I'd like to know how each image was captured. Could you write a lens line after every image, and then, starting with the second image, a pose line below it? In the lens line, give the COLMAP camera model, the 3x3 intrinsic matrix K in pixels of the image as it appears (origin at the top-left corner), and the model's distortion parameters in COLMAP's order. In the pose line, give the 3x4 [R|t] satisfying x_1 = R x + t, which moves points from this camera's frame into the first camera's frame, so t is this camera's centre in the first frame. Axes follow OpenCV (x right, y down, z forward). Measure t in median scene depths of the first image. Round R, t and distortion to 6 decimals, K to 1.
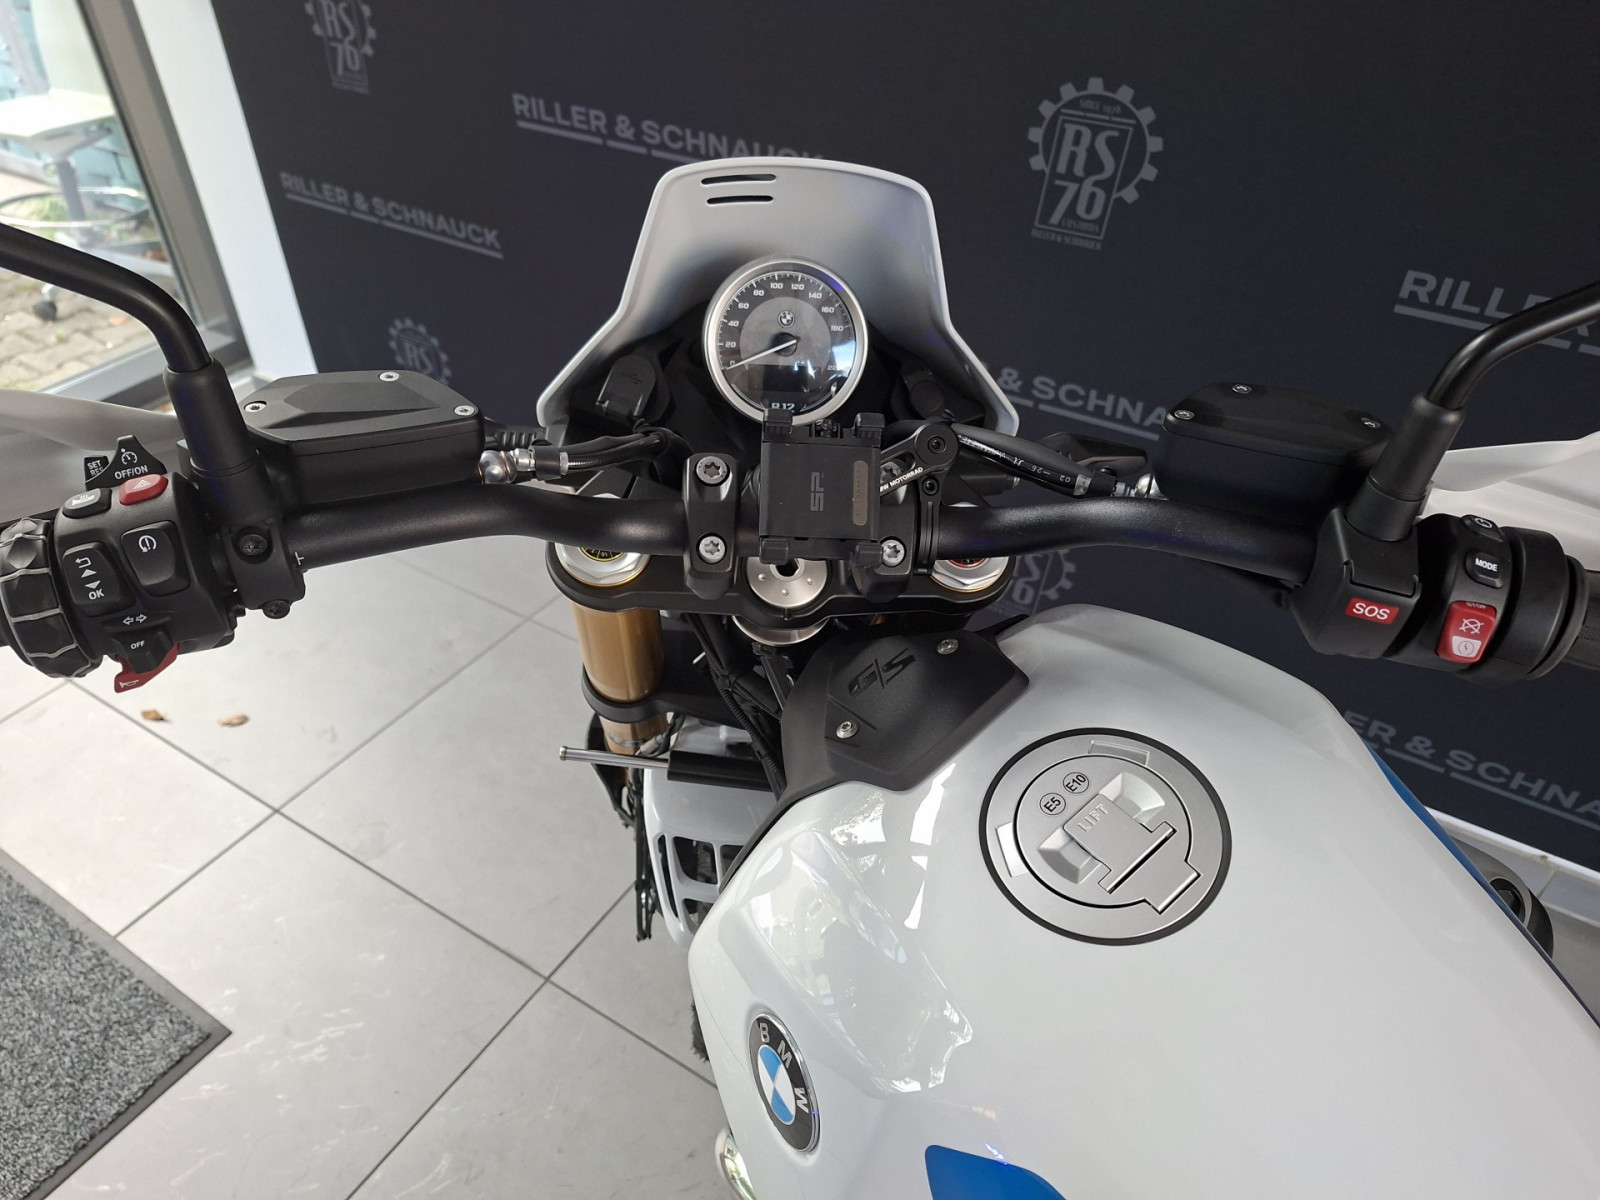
lens RADIAL K [[1074.3, 0, 797.1], [0, 1074.3, 618.9], [0, 0, 1]] dist [-0.030126, -0.000991]
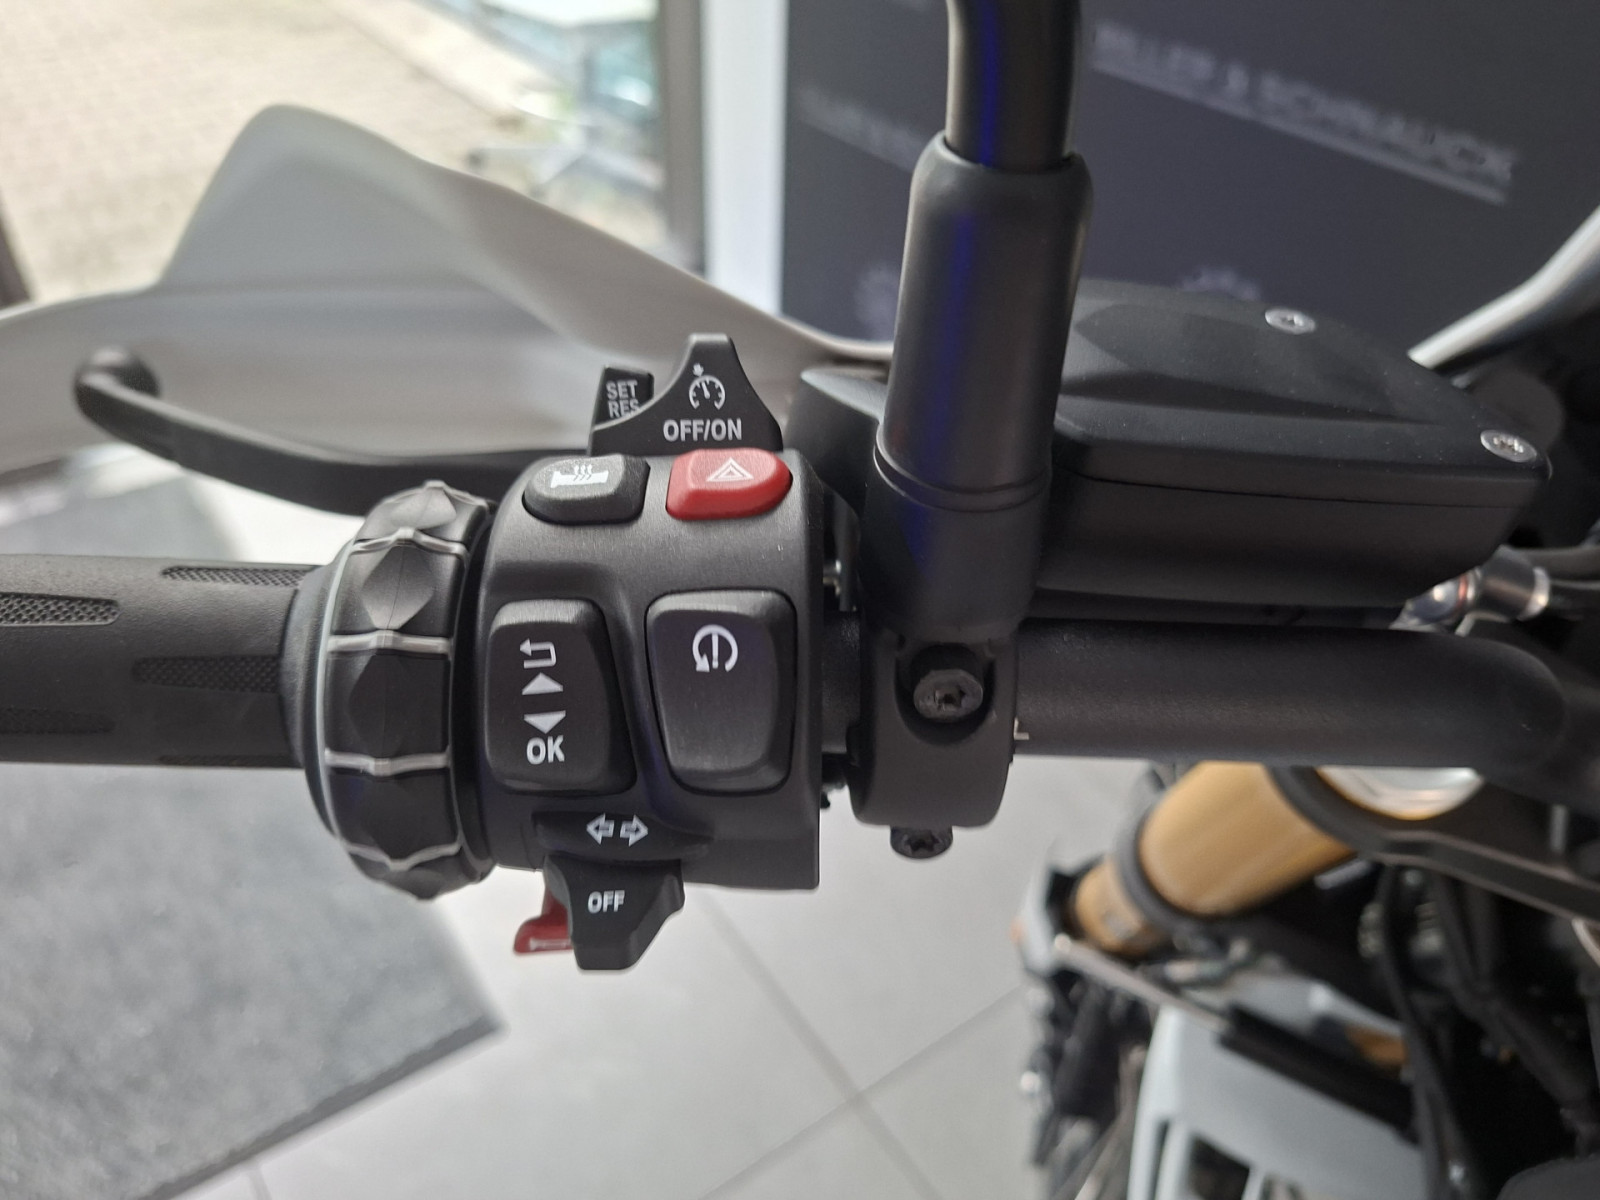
lens RADIAL K [[1079.7, 0, 800.0], [0, 1079.7, 600.0], [0, 0, 1]] dist [0.069100, -0.083855]
pose [[0.920182, 0.260866, -0.291914, -0.467623], [-0.267850, 0.963319, 0.016533, -0.095425], [0.285519, 0.062976, 0.956302, 0.643261]]
